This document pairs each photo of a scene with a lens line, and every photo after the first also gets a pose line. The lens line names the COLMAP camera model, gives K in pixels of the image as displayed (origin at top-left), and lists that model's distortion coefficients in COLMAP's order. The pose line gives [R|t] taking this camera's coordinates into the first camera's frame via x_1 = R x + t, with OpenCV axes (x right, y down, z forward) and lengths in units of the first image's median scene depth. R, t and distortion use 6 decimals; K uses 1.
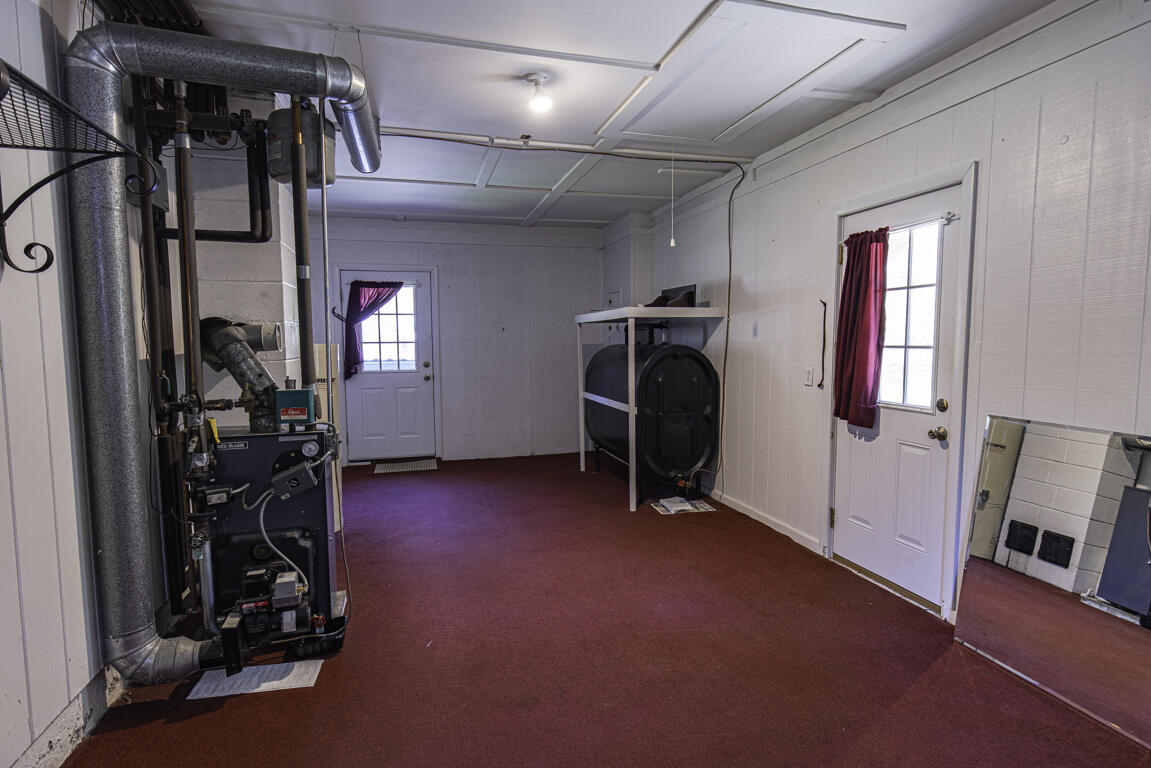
lens RADIAL K [[597.5, 0, 589.1], [0, 597.5, 384.3], [0, 0, 1]] dist [-0.002285, -0.000776]
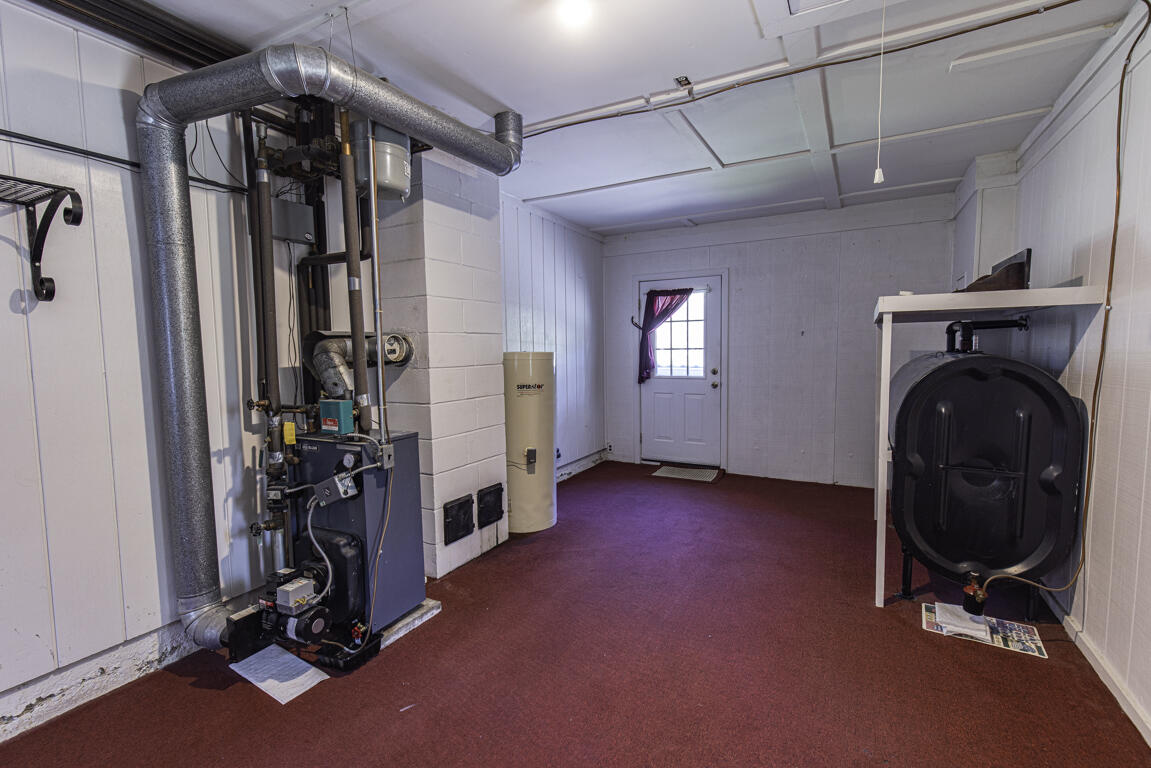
lens RADIAL K [[516.8, 0, 579.9], [0, 516.8, 385.6], [0, 0, 1]] dist [0.003065, -0.000193]
pose [[0.714023, 0.049713, -0.698355, 0.175197], [-0.044908, 0.998674, 0.025175, -0.024034], [0.698681, 0.013386, 0.715308, 0.277918]]
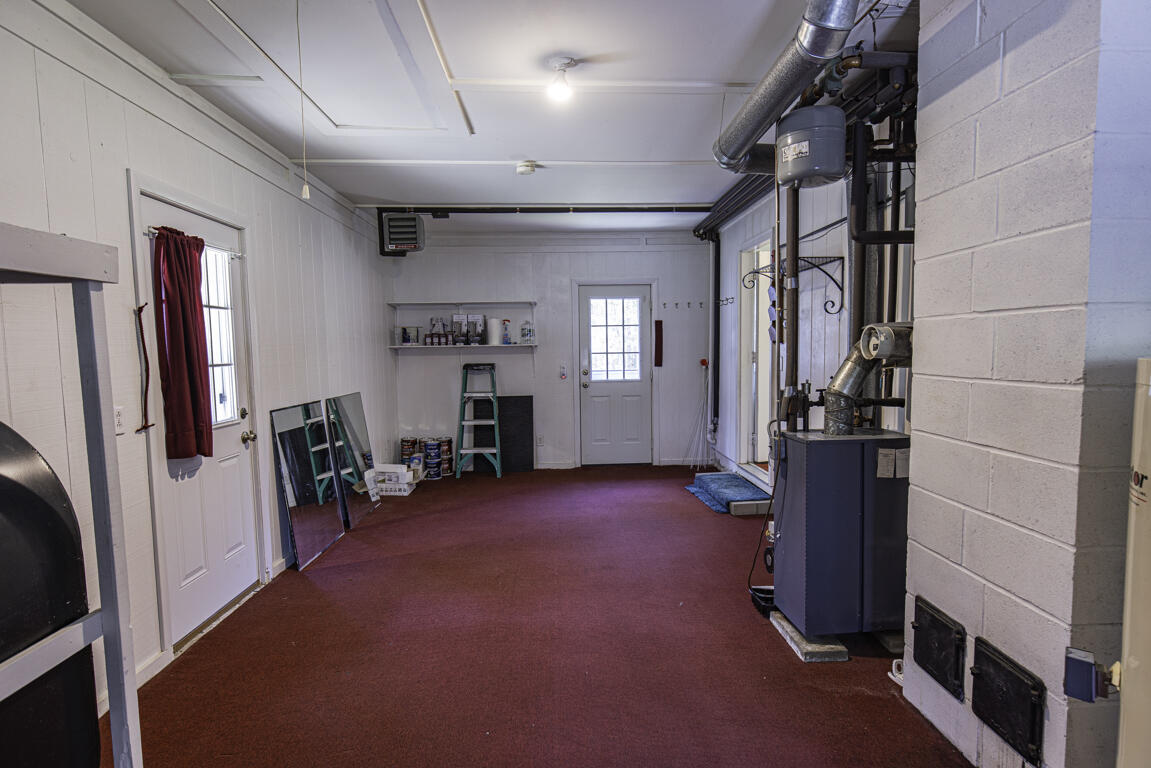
lens RADIAL K [[600.8, 0, 575.5], [0, 600.8, 384.0], [0, 0, 1]] dist [0.002298, 0.000365]
pose [[-0.967545, 0.005869, 0.252630, -0.159661], [0.041026, 0.990115, 0.134125, -0.072361], [-0.249346, 0.140137, -0.958222, 0.928384]]
